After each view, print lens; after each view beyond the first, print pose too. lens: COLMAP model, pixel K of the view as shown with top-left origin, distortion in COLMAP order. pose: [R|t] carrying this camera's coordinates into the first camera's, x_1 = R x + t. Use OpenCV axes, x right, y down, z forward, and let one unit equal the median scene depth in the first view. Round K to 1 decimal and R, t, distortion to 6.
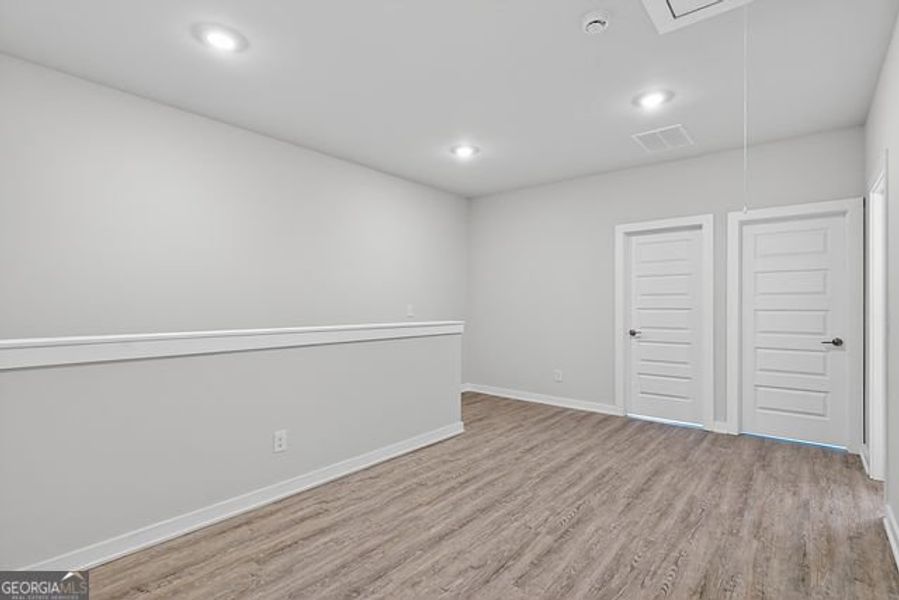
lens RADIAL K [[432.3, 0, 445.6], [0, 432.3, 300.6], [0, 0, 1]] dist [0.000074, -0.000069]
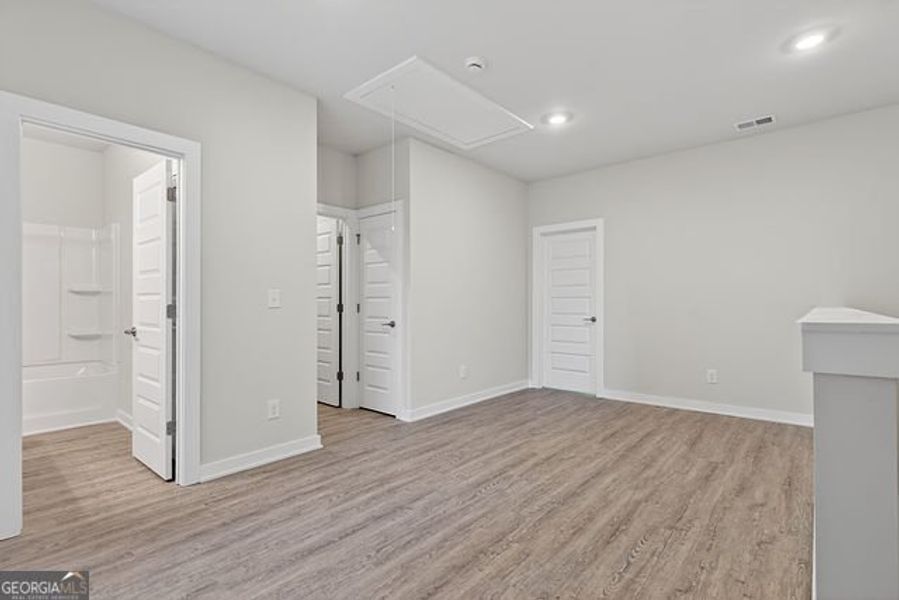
lens RADIAL K [[432.3, 0, 445.6], [0, 432.3, 300.6], [0, 0, 1]] dist [0.000074, -0.000069]
pose [[-0.999796, 0.000932, 0.020171, 0.374388], [0.000589, 0.999855, -0.016992, 0.070693], [-0.020184, -0.016977, -0.999652, 2.094469]]
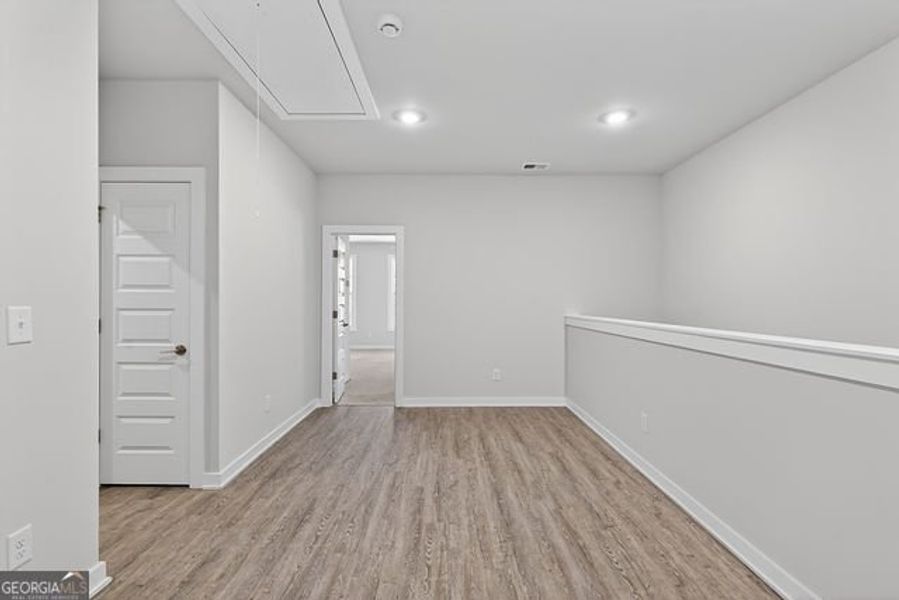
lens RADIAL K [[435.8, 0, 448.2], [0, 435.8, 293.1], [0, 0, 1]] dist [0.000951, -0.000733]
pose [[-0.761574, -0.014632, -0.647912, 0.840065], [0.002771, 0.999662, -0.025834, 0.017052], [0.648072, -0.021470, -0.761277, 1.729942]]
